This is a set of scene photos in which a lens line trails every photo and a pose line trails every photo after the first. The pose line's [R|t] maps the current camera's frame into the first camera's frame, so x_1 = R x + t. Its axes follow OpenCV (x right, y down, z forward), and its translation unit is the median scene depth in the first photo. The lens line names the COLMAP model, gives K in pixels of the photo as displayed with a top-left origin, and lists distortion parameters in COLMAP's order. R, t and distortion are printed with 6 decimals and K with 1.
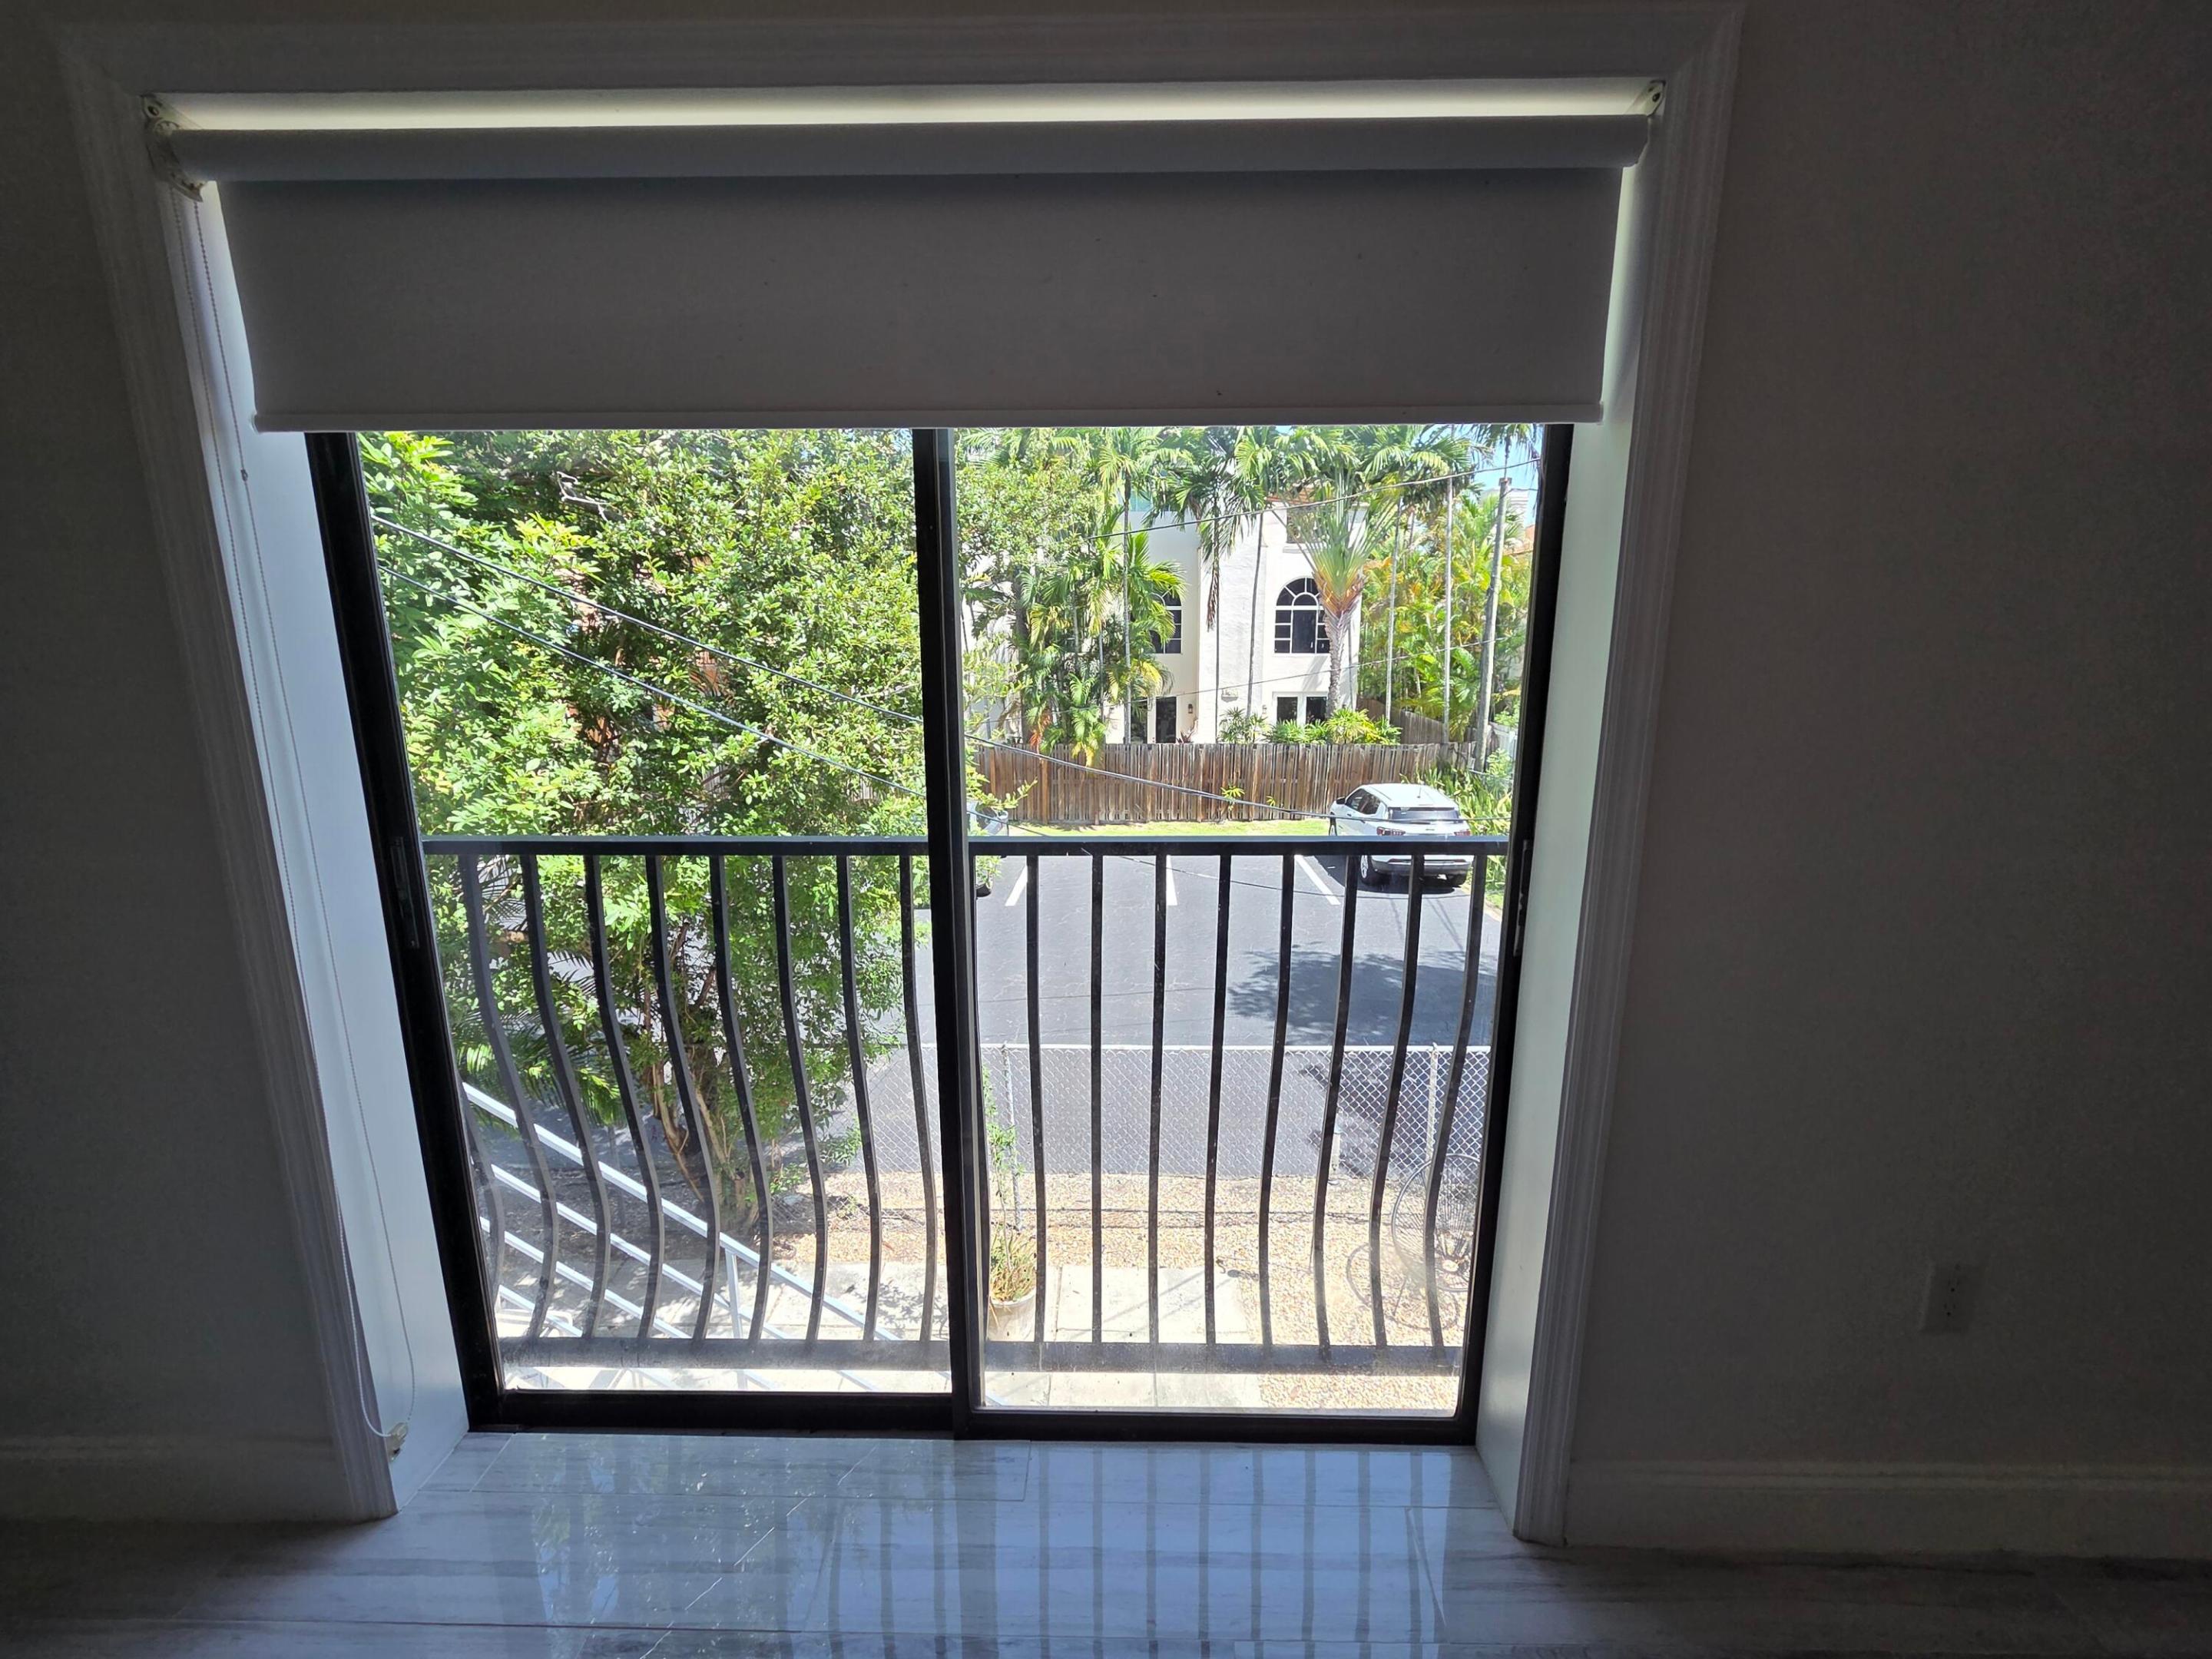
lens RADIAL K [[909.6, 0, 1113.6], [0, 909.6, 826.5], [0, 0, 1]] dist [0.002502, 0.001544]
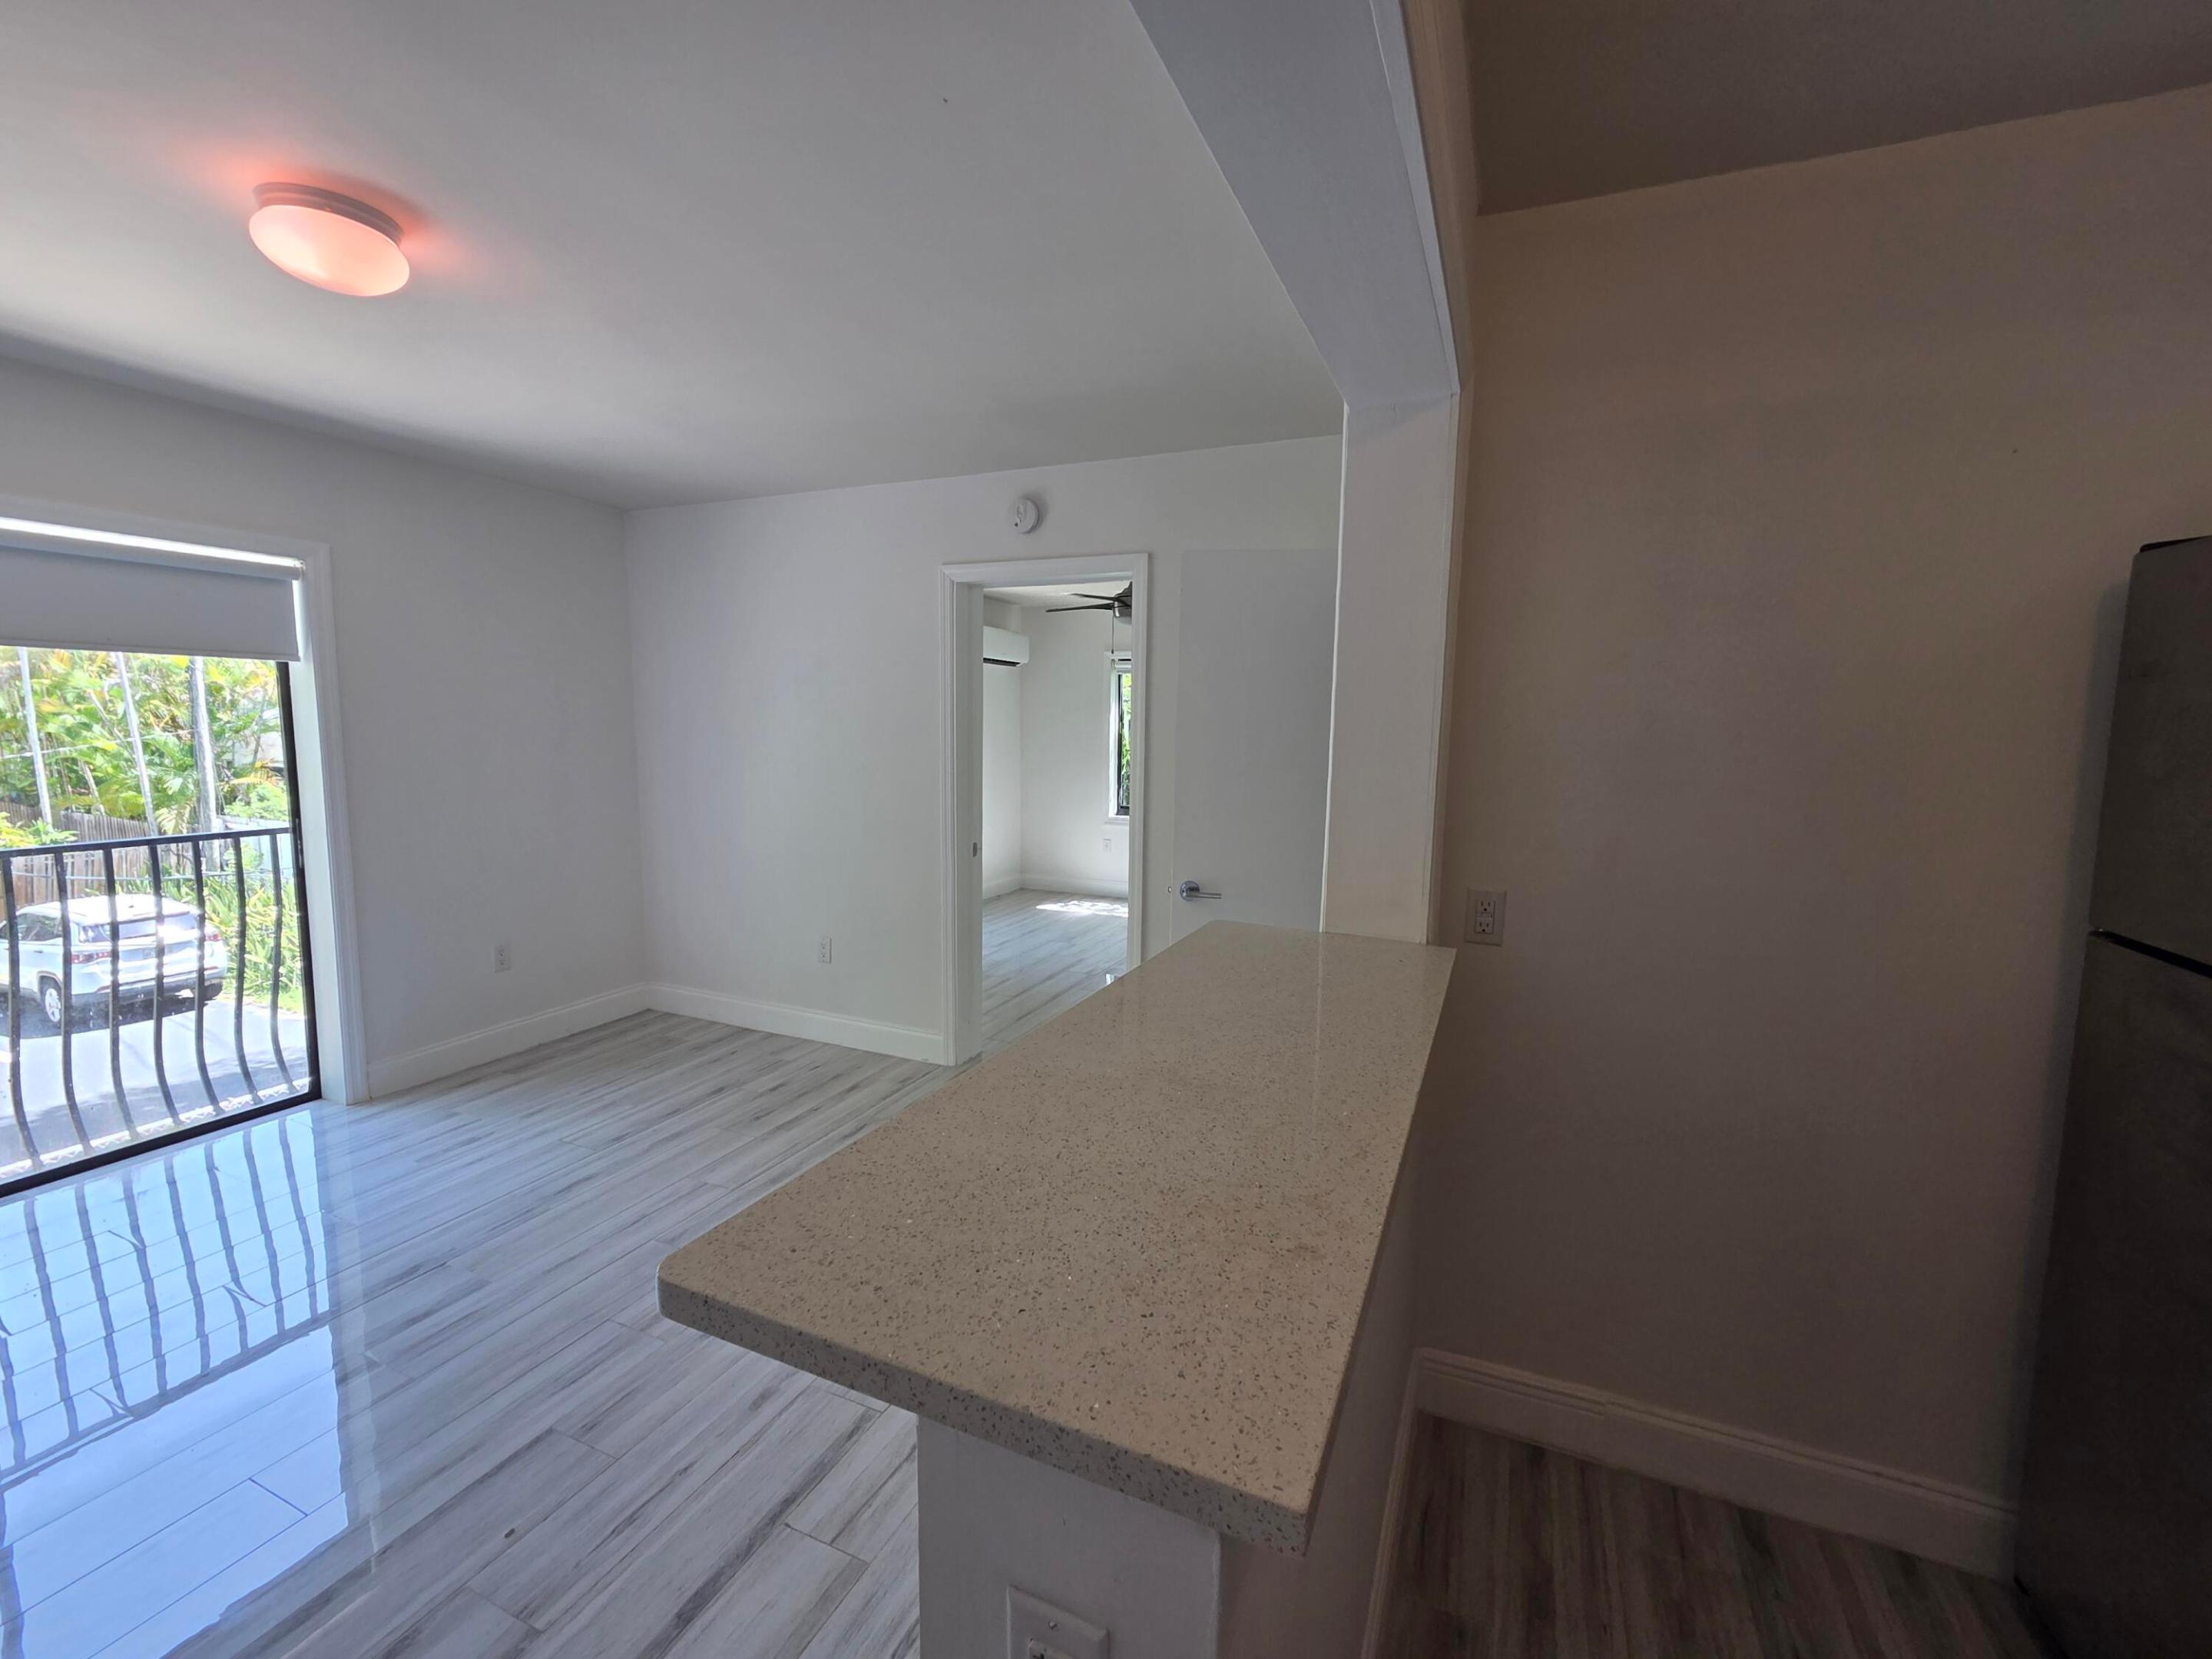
lens RADIAL K [[909.6, 0, 1108.3], [0, 909.6, 824.1], [0, 0, 1]] dist [0.002502, 0.001544]
pose [[0.387956, -0.091802, 0.917094, -0.074261], [0.175578, 0.984167, 0.024242, 0.027494], [-0.904800, 0.151617, 0.397932, -0.151769]]
